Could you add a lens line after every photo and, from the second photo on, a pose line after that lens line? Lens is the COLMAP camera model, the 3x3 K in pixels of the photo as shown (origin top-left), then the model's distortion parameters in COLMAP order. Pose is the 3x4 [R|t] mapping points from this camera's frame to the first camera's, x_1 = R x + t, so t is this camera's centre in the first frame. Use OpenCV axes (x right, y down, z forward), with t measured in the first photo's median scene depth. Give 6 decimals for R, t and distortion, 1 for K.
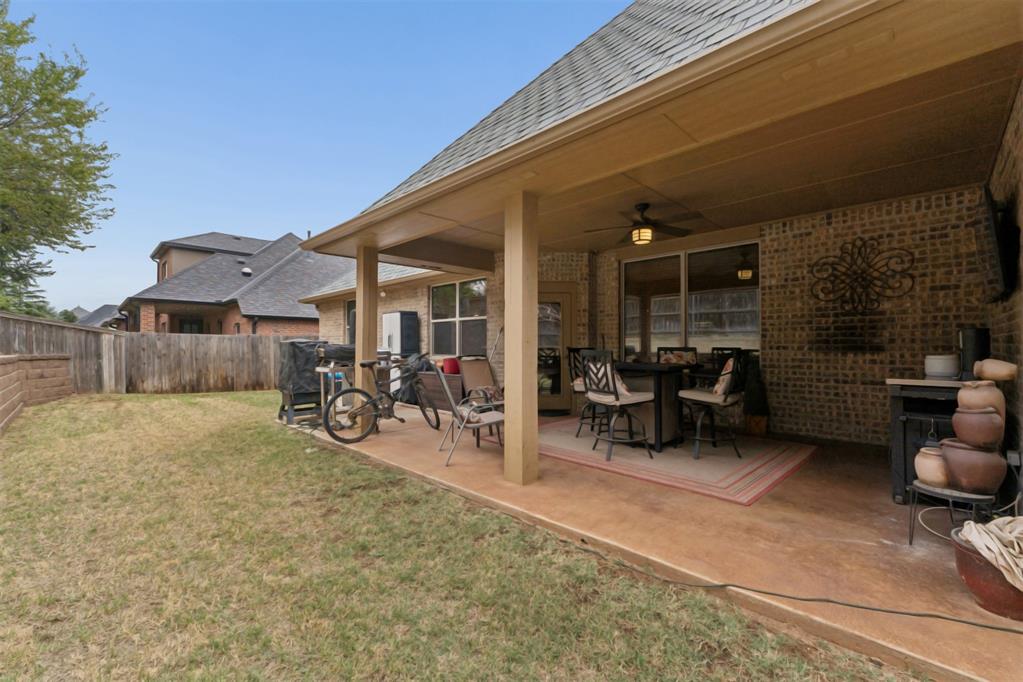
lens RADIAL K [[429.0, 0, 510.9], [0, 429.0, 345.3], [0, 0, 1]] dist [0.002628, 0.000684]
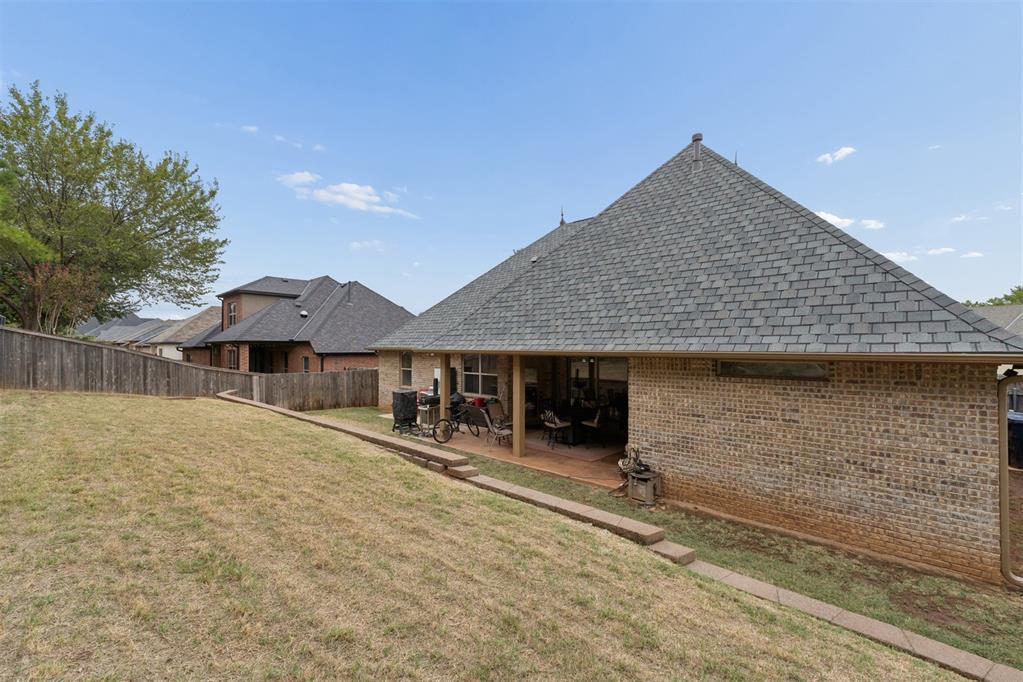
lens RADIAL K [[429.0, 0, 510.9], [0, 429.0, 345.3], [0, 0, 1]] dist [0.002628, 0.000684]
pose [[0.999469, 0.002171, 0.032515, -0.084946], [-0.002162, 0.999998, -0.000307, -0.283897], [-0.032516, 0.000237, 0.999471, -1.254371]]
